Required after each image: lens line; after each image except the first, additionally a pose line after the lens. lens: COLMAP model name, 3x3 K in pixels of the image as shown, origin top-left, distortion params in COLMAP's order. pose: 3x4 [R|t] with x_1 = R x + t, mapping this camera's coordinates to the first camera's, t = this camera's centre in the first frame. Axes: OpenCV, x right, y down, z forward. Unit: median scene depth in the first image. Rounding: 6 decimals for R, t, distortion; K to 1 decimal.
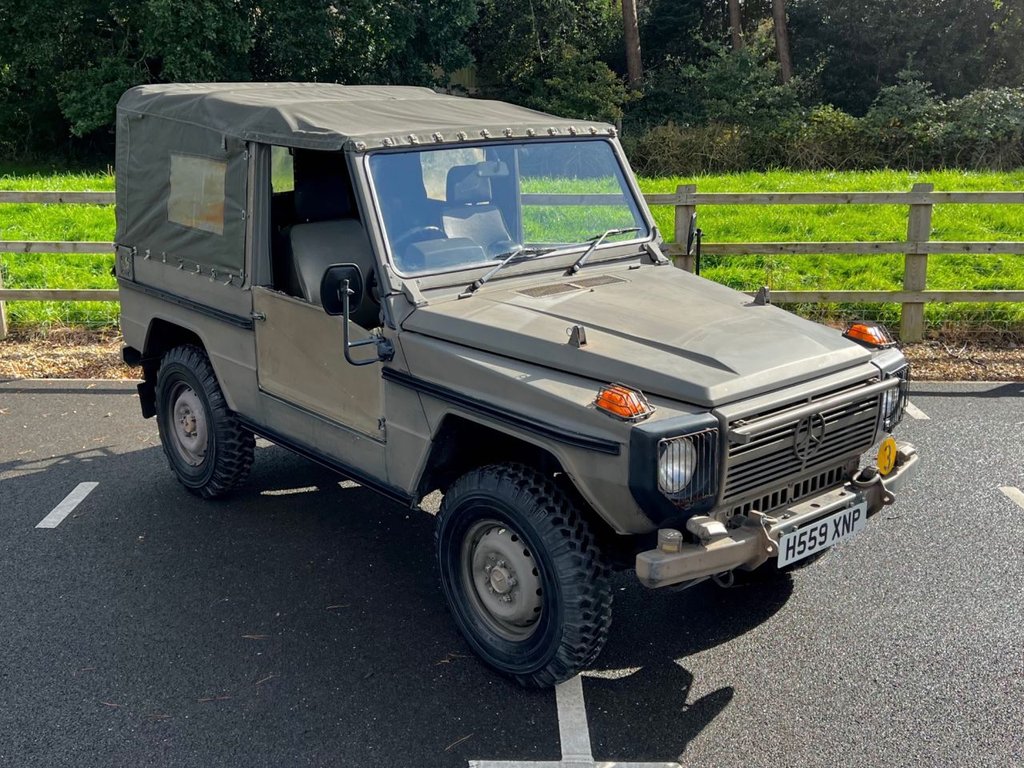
lens RADIAL K [[1124.7, 0, 512.0], [0, 1124.7, 368.6], [0, 0, 1]] dist [0.093785, -0.189929]
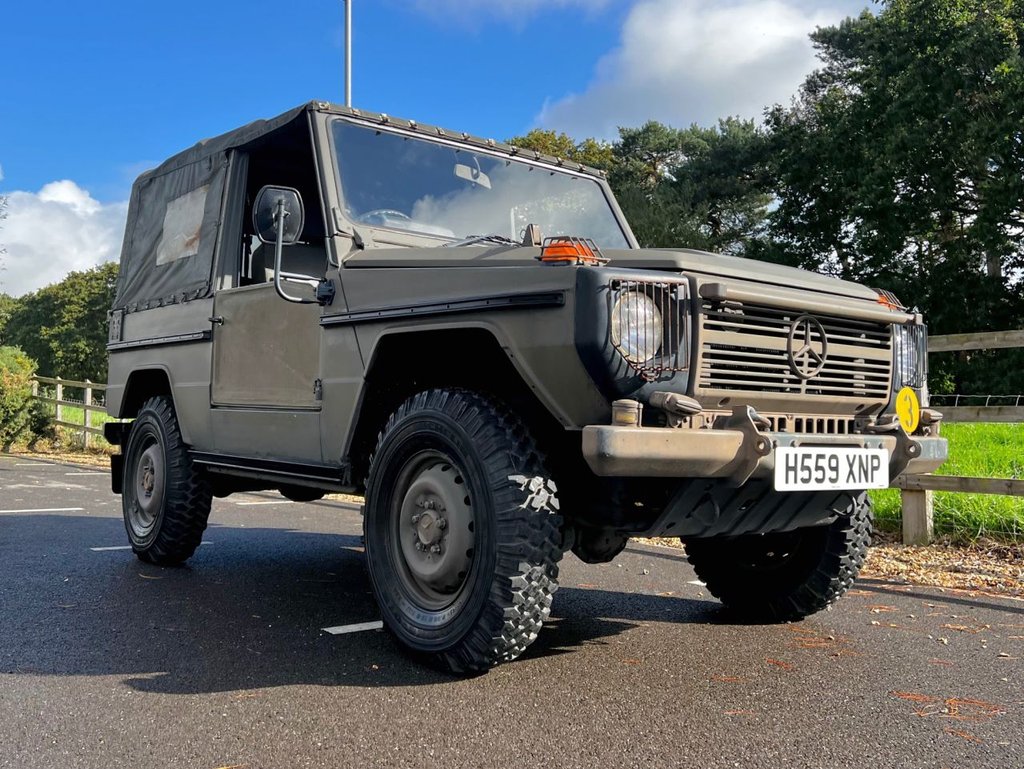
lens RADIAL K [[974.0, 0, 534.9], [0, 974.0, 352.2], [0, 0, 1]] dist [0.055287, -0.017101]
pose [[0.998979, 0.015289, -0.042514, 0.091085], [-0.028251, 0.945739, -0.323697, 0.288600], [0.035258, 0.324568, 0.945205, 0.309325]]
